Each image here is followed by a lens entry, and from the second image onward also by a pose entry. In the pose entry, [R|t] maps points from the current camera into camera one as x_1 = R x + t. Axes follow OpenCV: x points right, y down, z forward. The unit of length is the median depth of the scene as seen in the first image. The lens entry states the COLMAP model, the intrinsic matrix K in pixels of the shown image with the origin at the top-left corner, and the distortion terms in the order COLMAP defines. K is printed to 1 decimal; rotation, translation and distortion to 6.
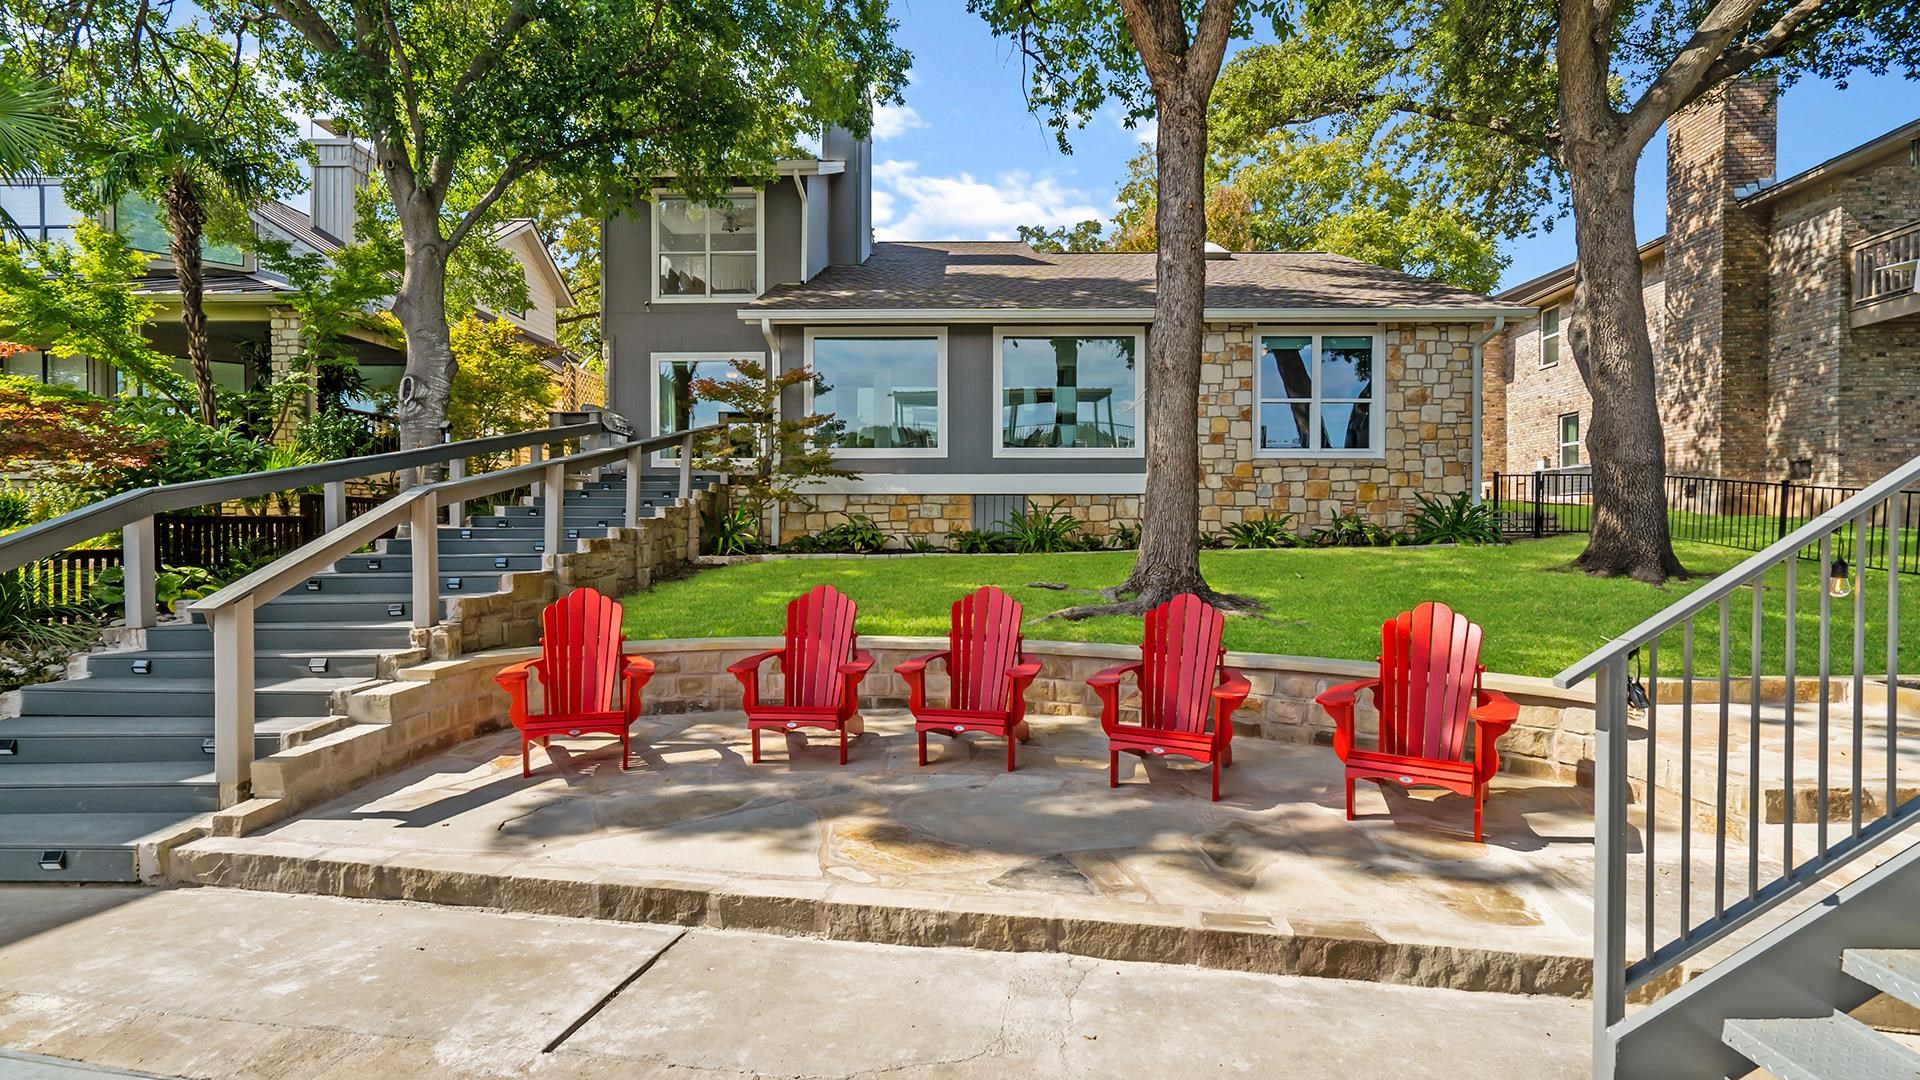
lens RADIAL K [[883.0, 0, 959.0], [0, 883.0, 537.3], [0, 0, 1]] dist [-0.005018, 0.000711]
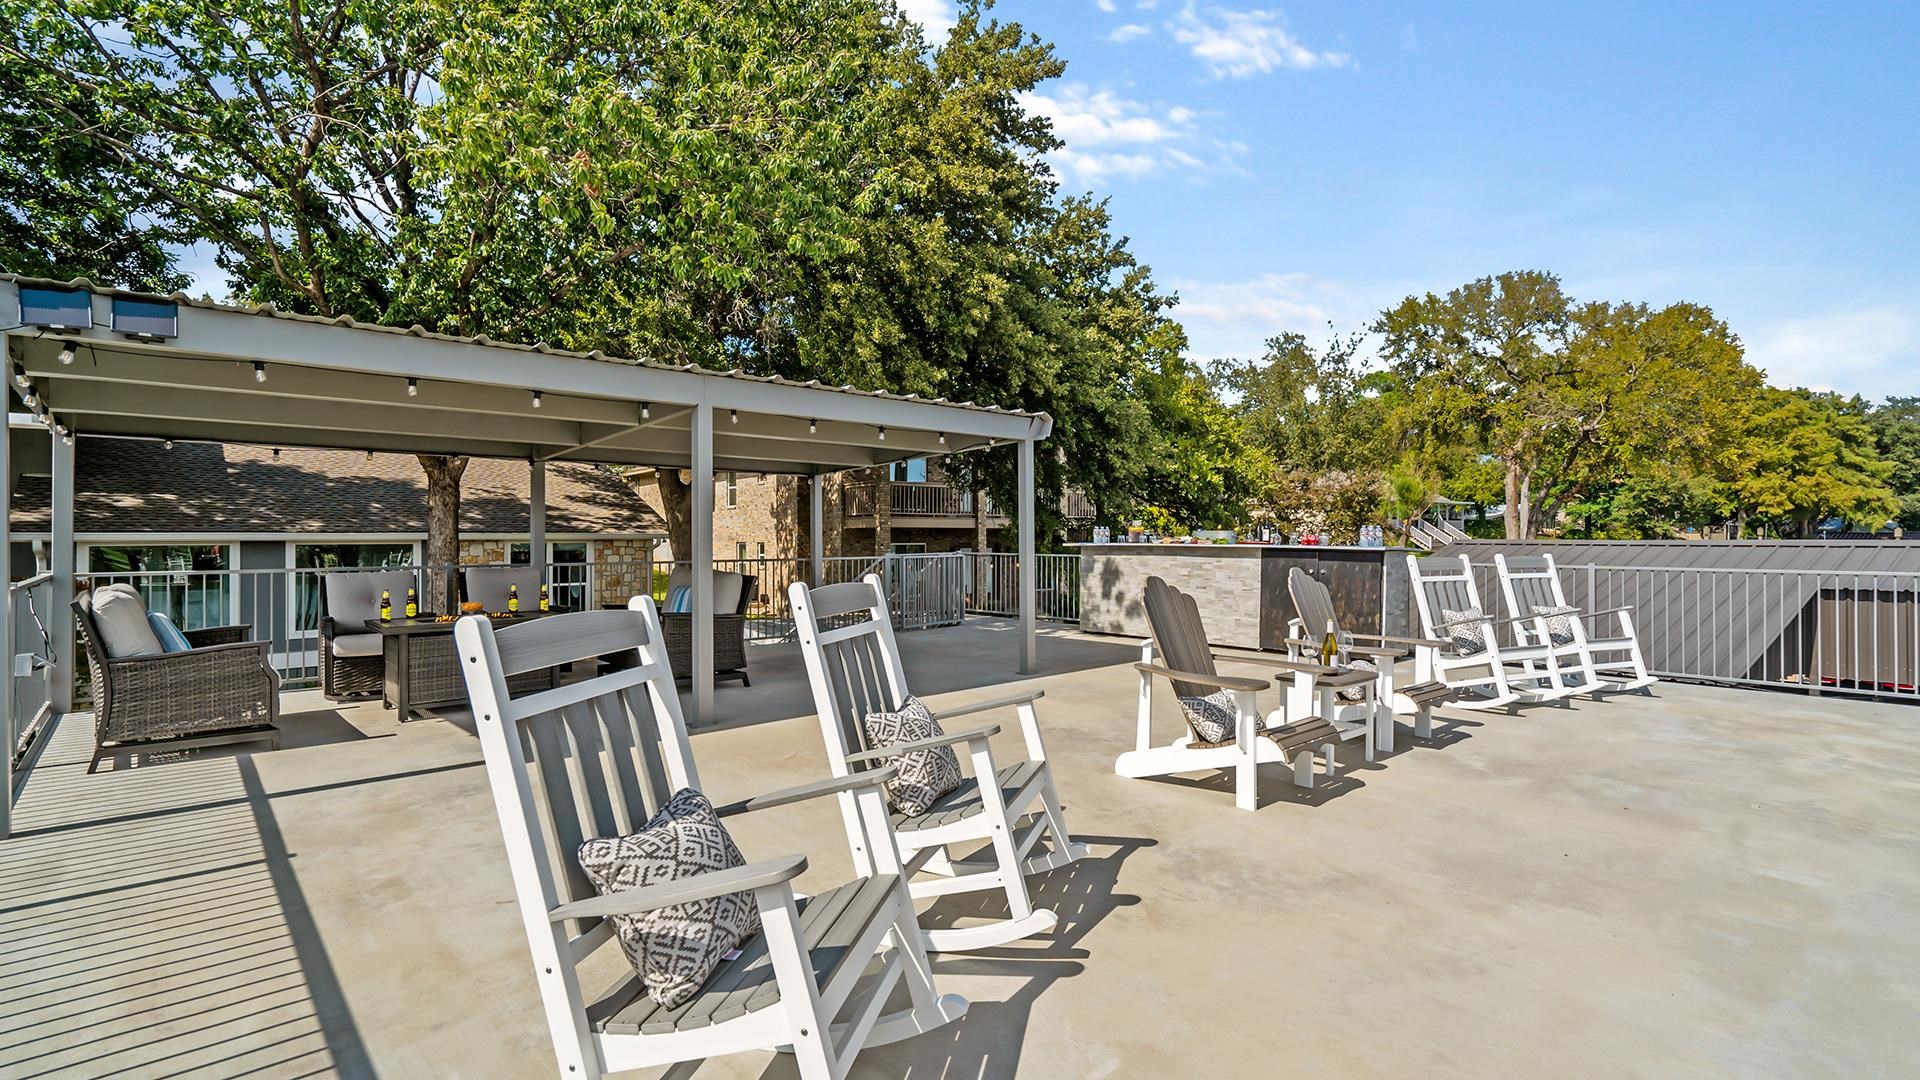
lens RADIAL K [[883.0, 0, 954.1], [0, 883.0, 533.0], [0, 0, 1]] dist [-0.005018, 0.000711]
pose [[0.741668, -0.009023, 0.670706, -0.112434], [0.008233, 0.999957, 0.004349, -0.251092], [-0.670716, 0.002297, 0.741711, -0.644416]]
